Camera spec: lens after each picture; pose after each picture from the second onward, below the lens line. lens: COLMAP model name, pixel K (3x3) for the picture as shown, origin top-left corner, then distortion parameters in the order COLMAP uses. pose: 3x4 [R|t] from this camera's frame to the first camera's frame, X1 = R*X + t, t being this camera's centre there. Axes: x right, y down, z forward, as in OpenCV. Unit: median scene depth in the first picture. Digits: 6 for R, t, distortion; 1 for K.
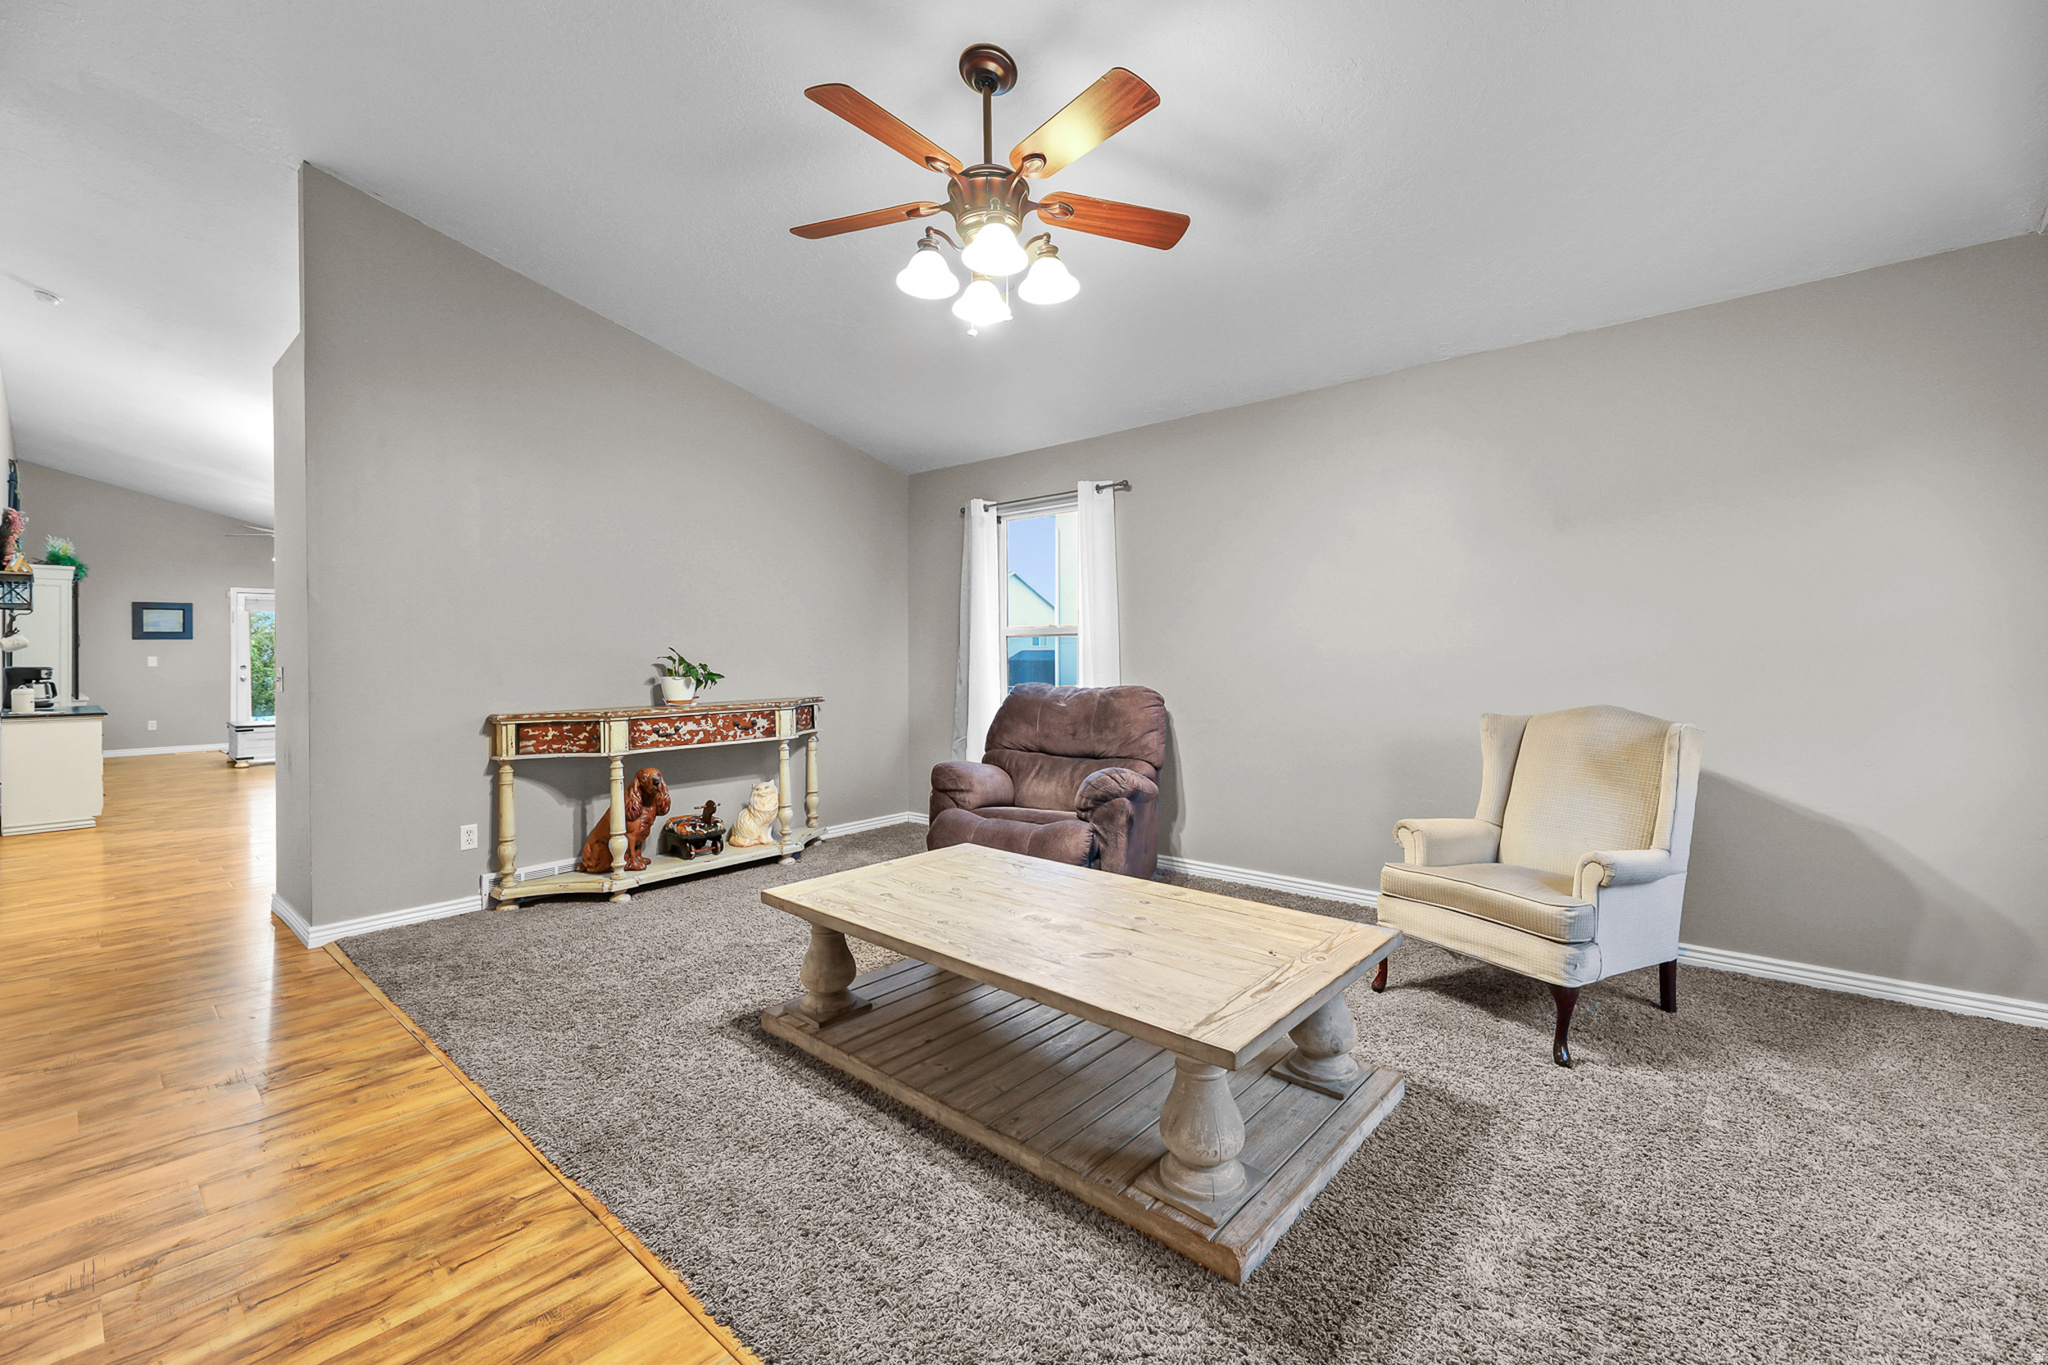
lens RADIAL K [[866.8, 0, 1028.0], [0, 866.8, 665.0], [0, 0, 1]] dist [0.001993, -0.004923]
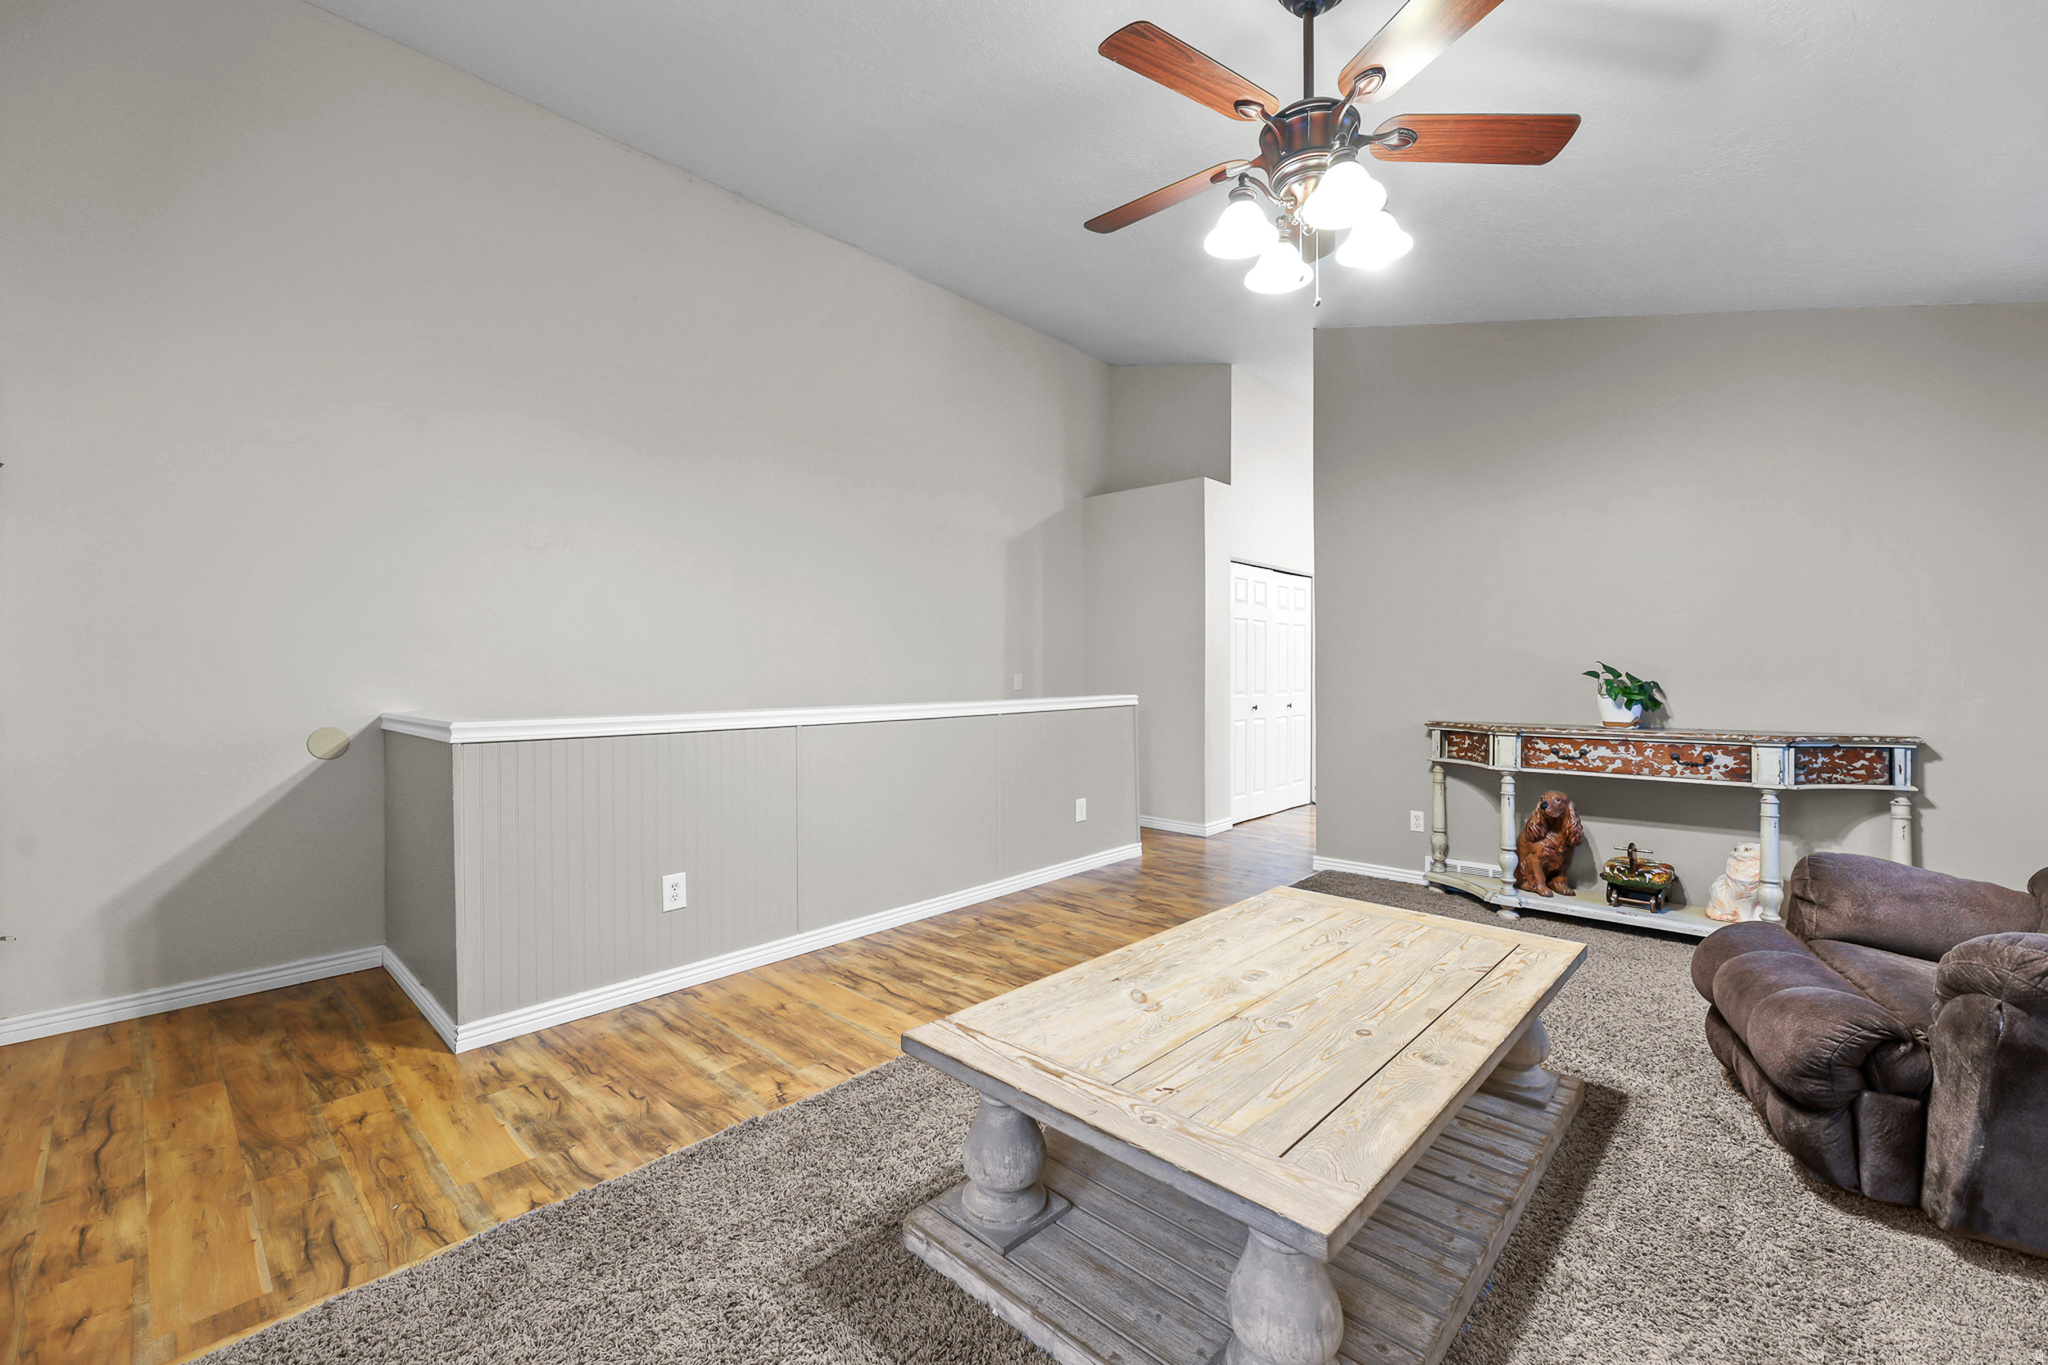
lens RADIAL K [[866.8, 0, 1024.3], [0, 866.8, 663.4], [0, 0, 1]] dist [0.001993, -0.004923]
pose [[-0.066547, 0.000795, -0.997783, 0.538531], [-0.006505, 0.999978, 0.001230, -0.016424], [0.997762, 0.006573, -0.066541, 0.485888]]
